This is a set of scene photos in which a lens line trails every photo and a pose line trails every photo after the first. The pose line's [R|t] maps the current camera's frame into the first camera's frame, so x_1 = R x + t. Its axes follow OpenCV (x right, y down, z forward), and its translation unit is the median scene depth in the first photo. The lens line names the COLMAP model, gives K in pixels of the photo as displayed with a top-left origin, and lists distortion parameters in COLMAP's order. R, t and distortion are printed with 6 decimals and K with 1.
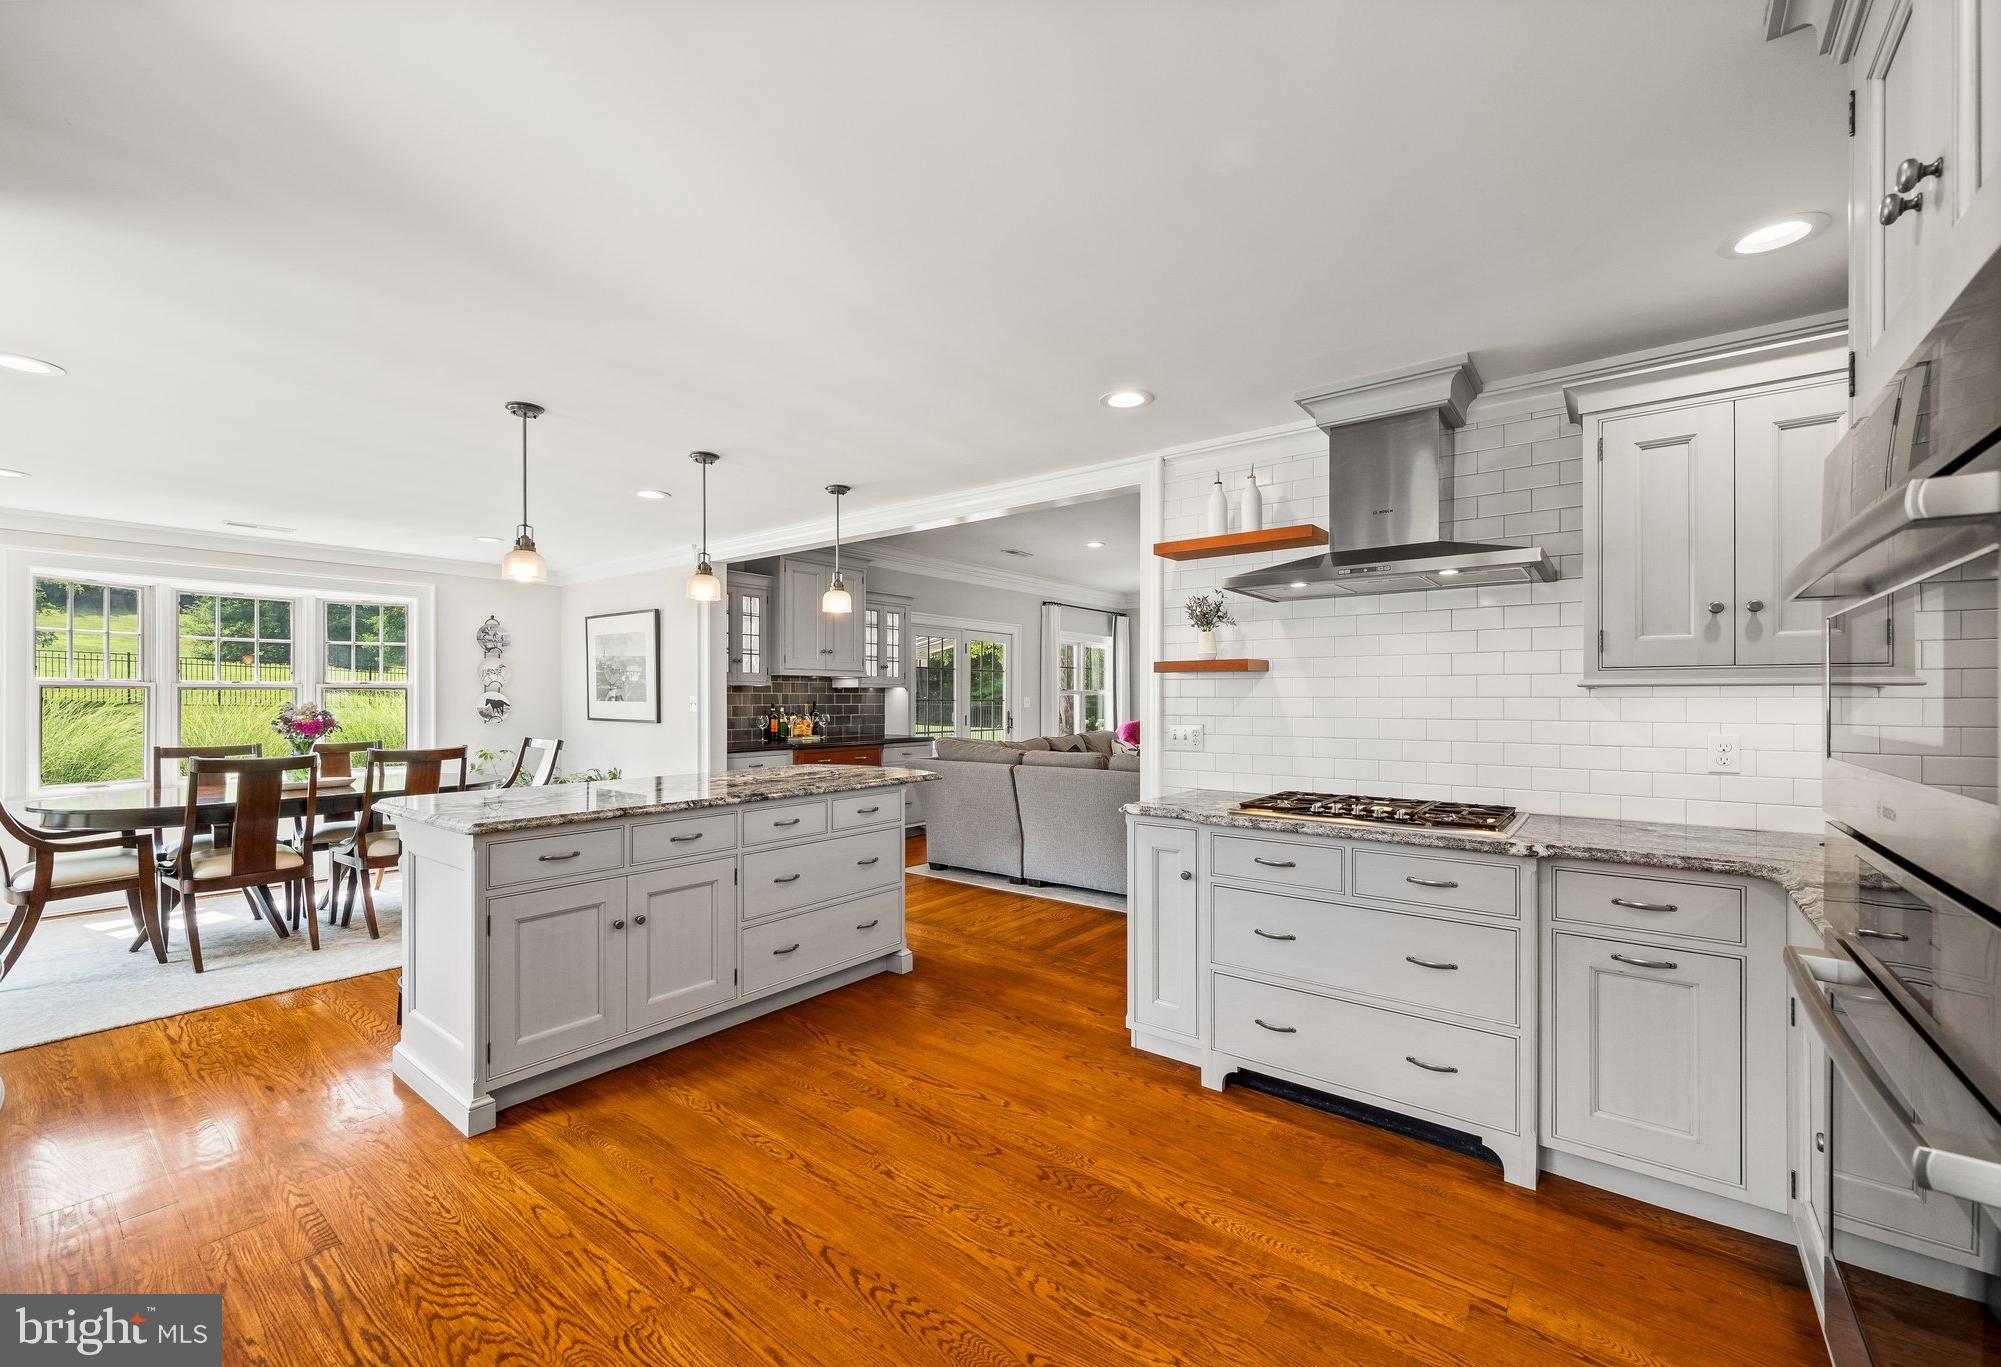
lens RADIAL K [[819.6, 0, 945.5], [0, 819.6, 697.5], [0, 0, 1]] dist [0.000270, 0.000020]
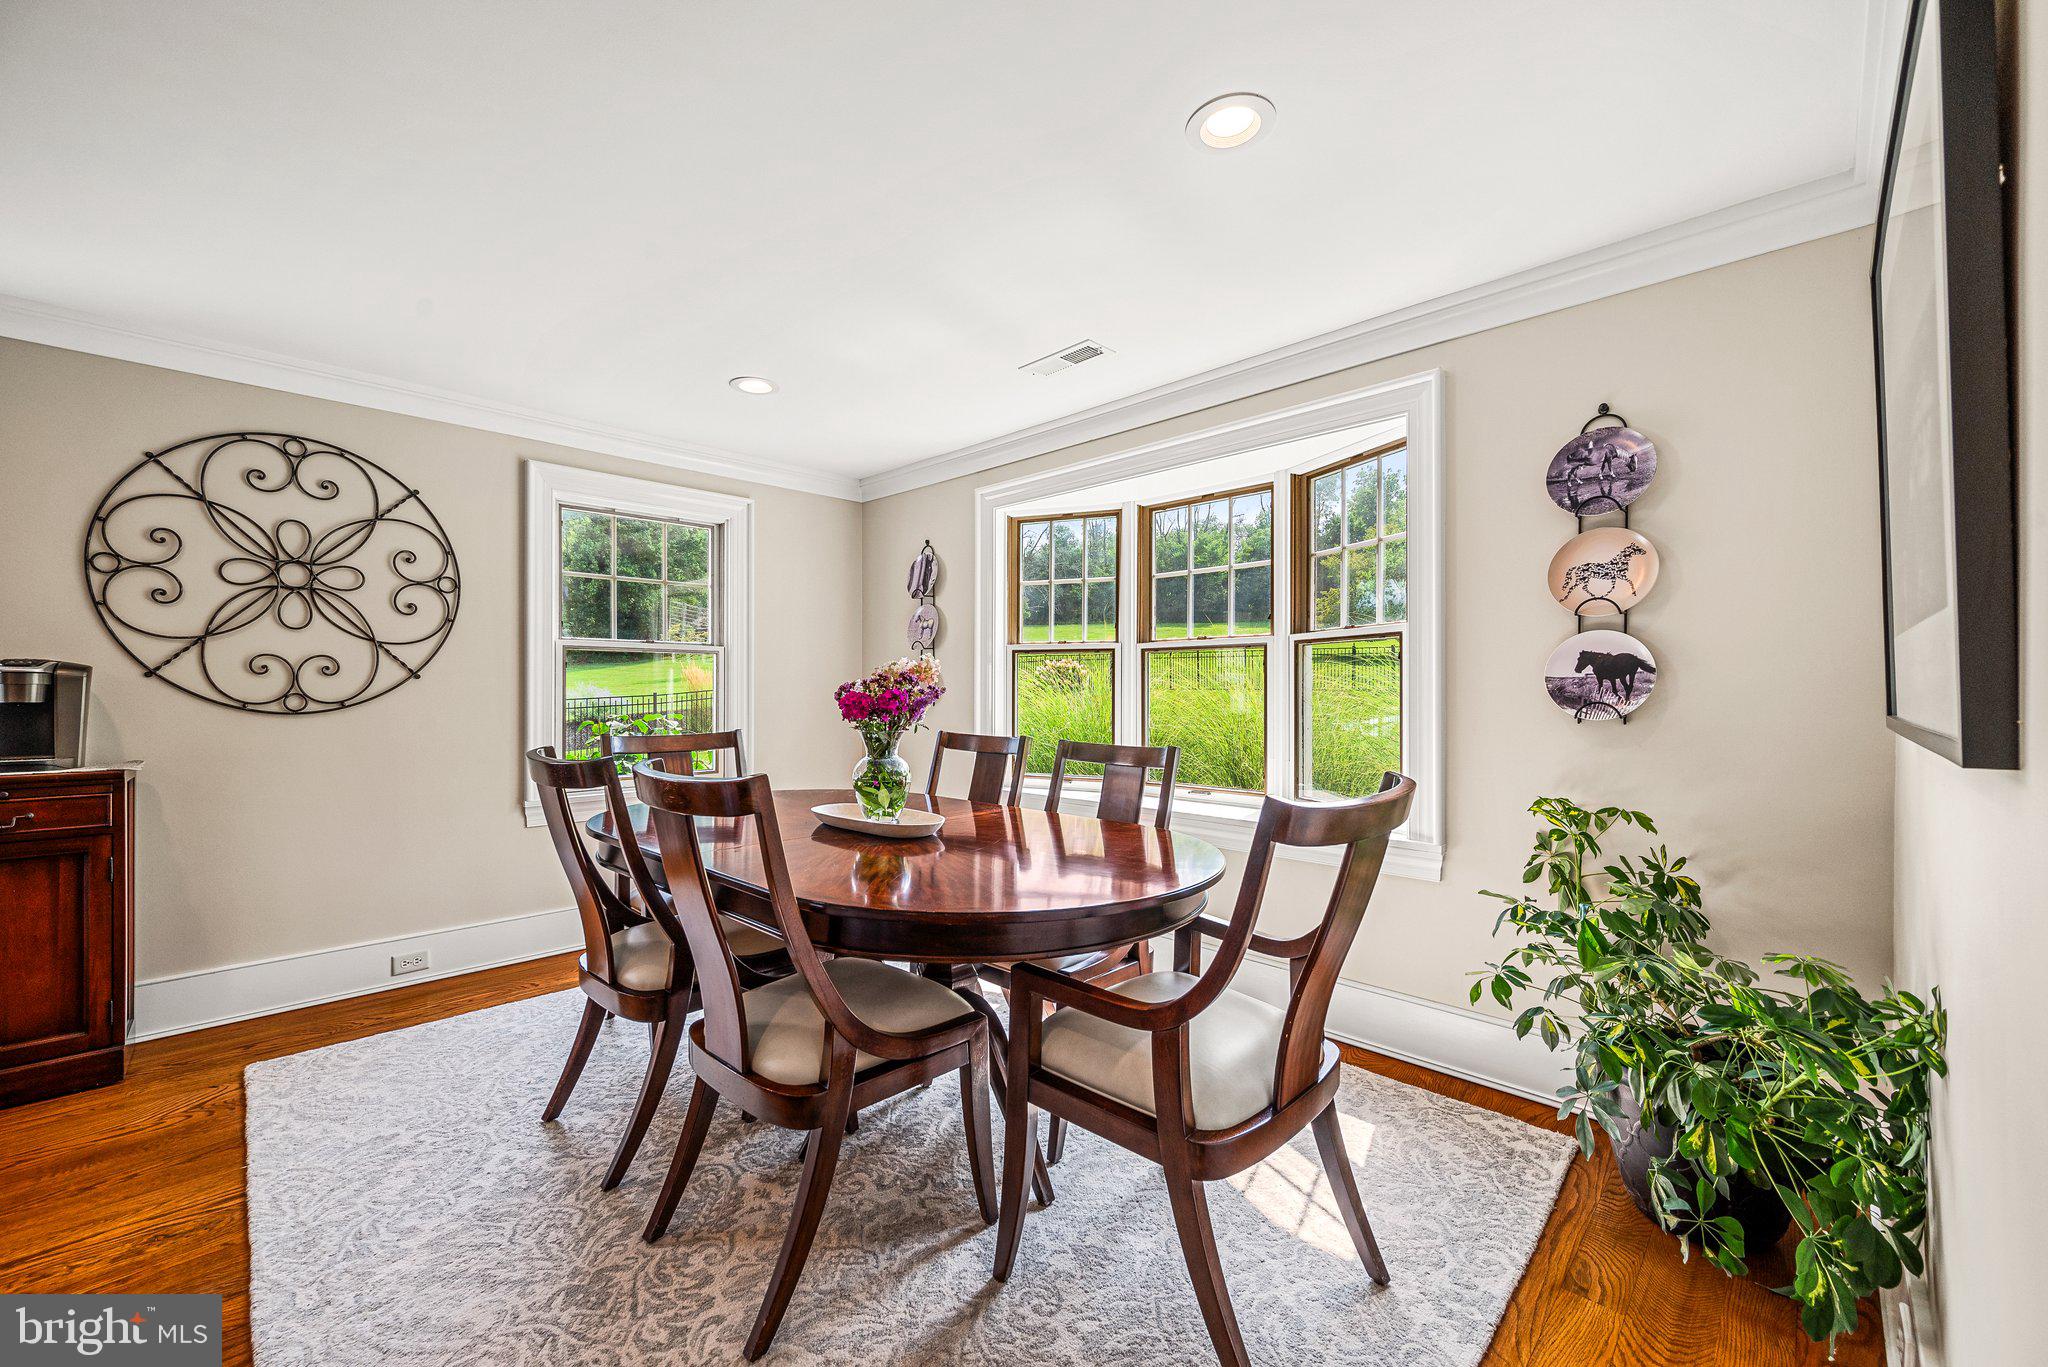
lens RADIAL K [[806.6, 0, 1018.7], [0, 806.6, 681.4], [0, 0, 1]] dist [0.001949, -0.000028]
pose [[-0.072022, -0.003191, -0.997398, -0.206222], [-0.000965, 0.999995, -0.003129, 0.015162], [0.997403, 0.000737, -0.072025, 0.788659]]
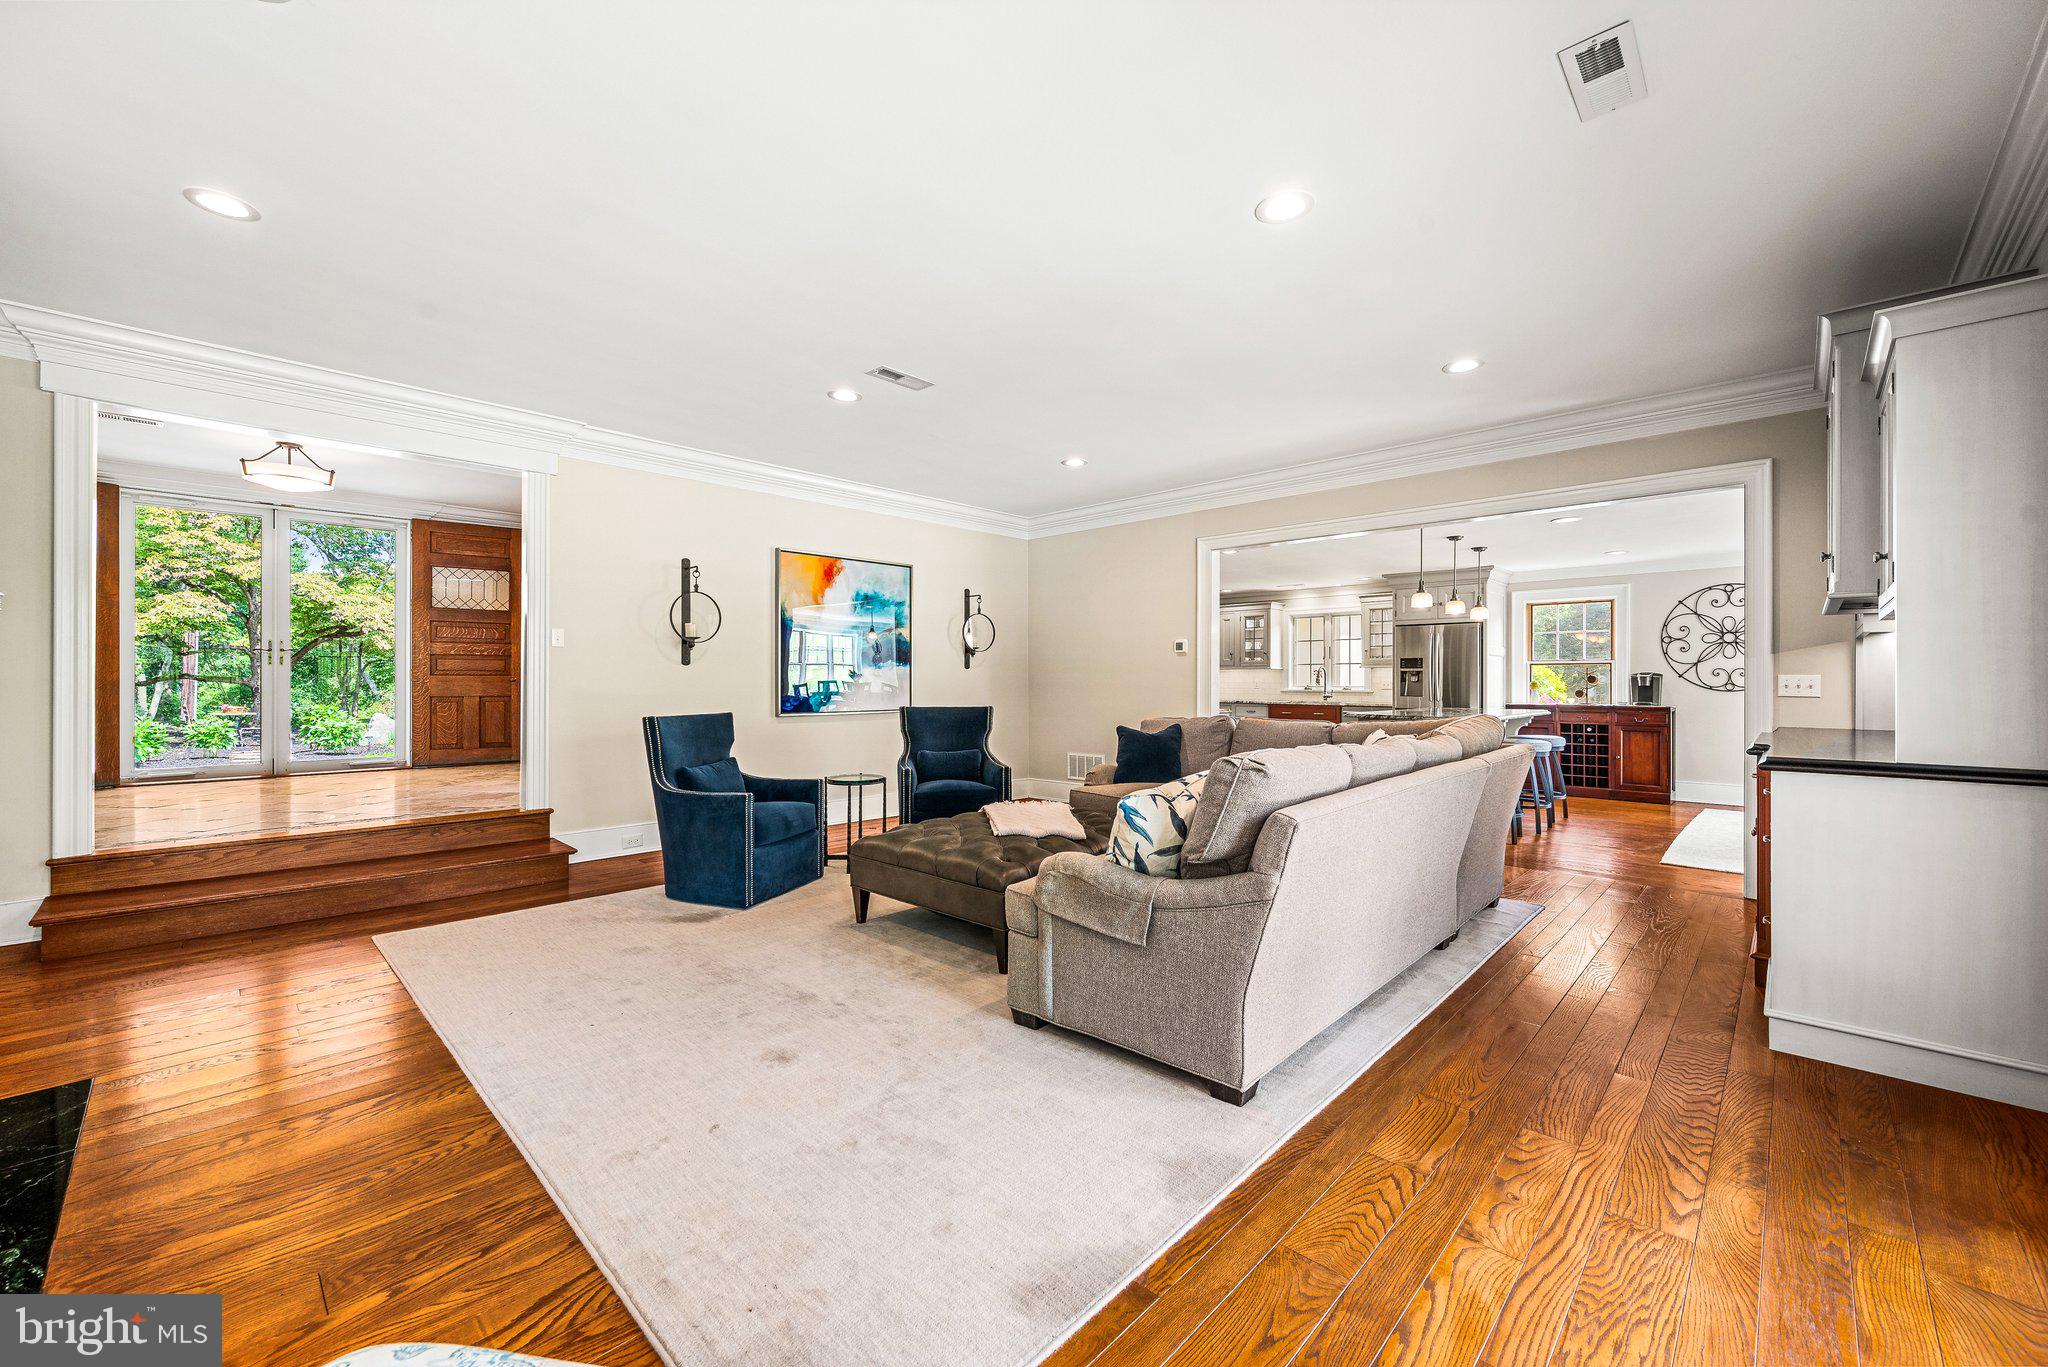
lens RADIAL K [[806.6, 0, 1017.8], [0, 806.6, 681.4], [0, 0, 1]] dist [0.001949, -0.000028]
pose [[-0.997047, 0.000136, 0.076795, 0.305244], [0.000198, 1.000000, 0.000804, 0.016965], [-0.076795, 0.000817, -0.997047, 1.590635]]
